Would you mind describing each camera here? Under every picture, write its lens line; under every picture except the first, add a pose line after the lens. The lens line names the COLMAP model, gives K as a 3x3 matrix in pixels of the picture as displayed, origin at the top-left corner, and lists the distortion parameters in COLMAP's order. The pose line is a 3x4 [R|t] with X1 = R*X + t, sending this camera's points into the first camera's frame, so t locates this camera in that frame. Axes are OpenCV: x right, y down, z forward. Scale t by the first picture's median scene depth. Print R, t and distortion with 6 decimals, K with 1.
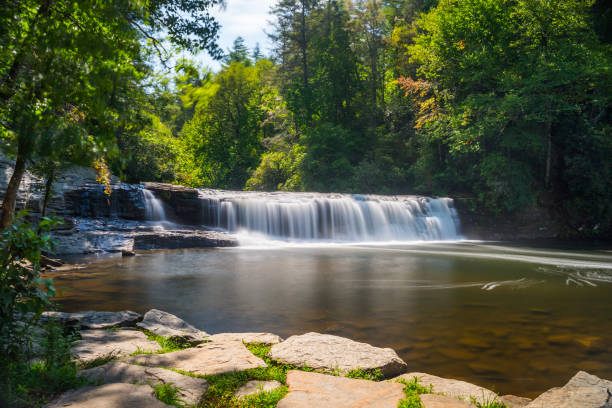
lens RADIAL K [[511.4, 0, 306.0], [0, 511.4, 204.0], [0, 0, 1]] dist [-0.000884, -0.000100]
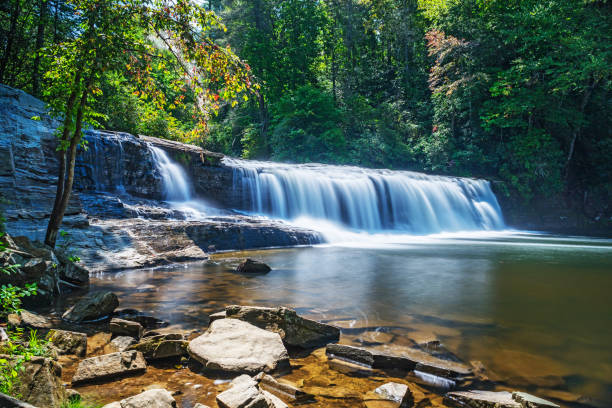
lens RADIAL K [[511.4, 0, 306.0], [0, 511.4, 204.0], [0, 0, 1]] dist [-0.000884, -0.000100]
pose [[0.941203, 0.012107, 0.337624, -0.320198], [-0.017900, 0.999741, 0.014049, 0.023040], [-0.337367, -0.019267, 0.941176, 0.359657]]
